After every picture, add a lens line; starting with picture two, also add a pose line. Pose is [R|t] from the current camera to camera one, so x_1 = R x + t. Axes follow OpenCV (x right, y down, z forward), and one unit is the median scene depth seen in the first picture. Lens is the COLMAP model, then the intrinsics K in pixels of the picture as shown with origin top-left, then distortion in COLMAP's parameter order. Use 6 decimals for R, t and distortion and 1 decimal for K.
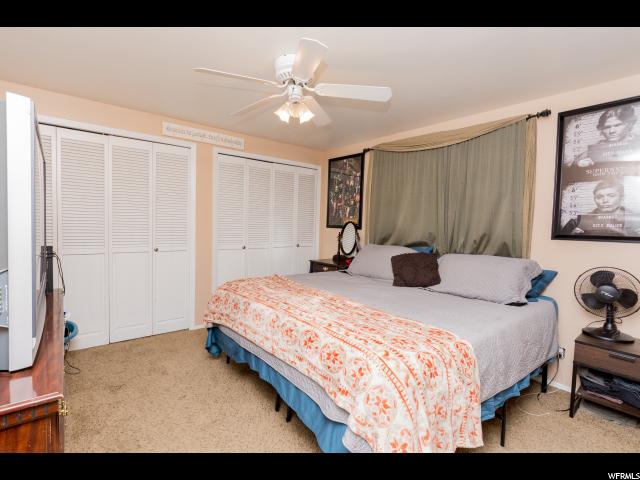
lens RADIAL K [[303.2, 0, 320.0], [0, 303.2, 240.0], [0, 0, 1]] dist [0.003049, 0.000400]
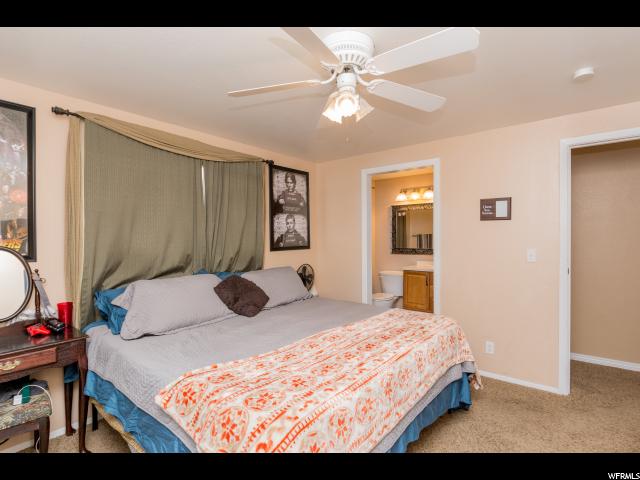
lens RADIAL K [[324.4, 0, 320.0], [0, 324.4, 240.0], [0, 0, 1]] dist [-0.000977, -0.000140]
pose [[-0.182161, -0.035905, 0.982613, -0.815383], [0.052546, 0.997550, 0.046192, -0.119401], [-0.981864, 0.060047, -0.179828, 1.103548]]
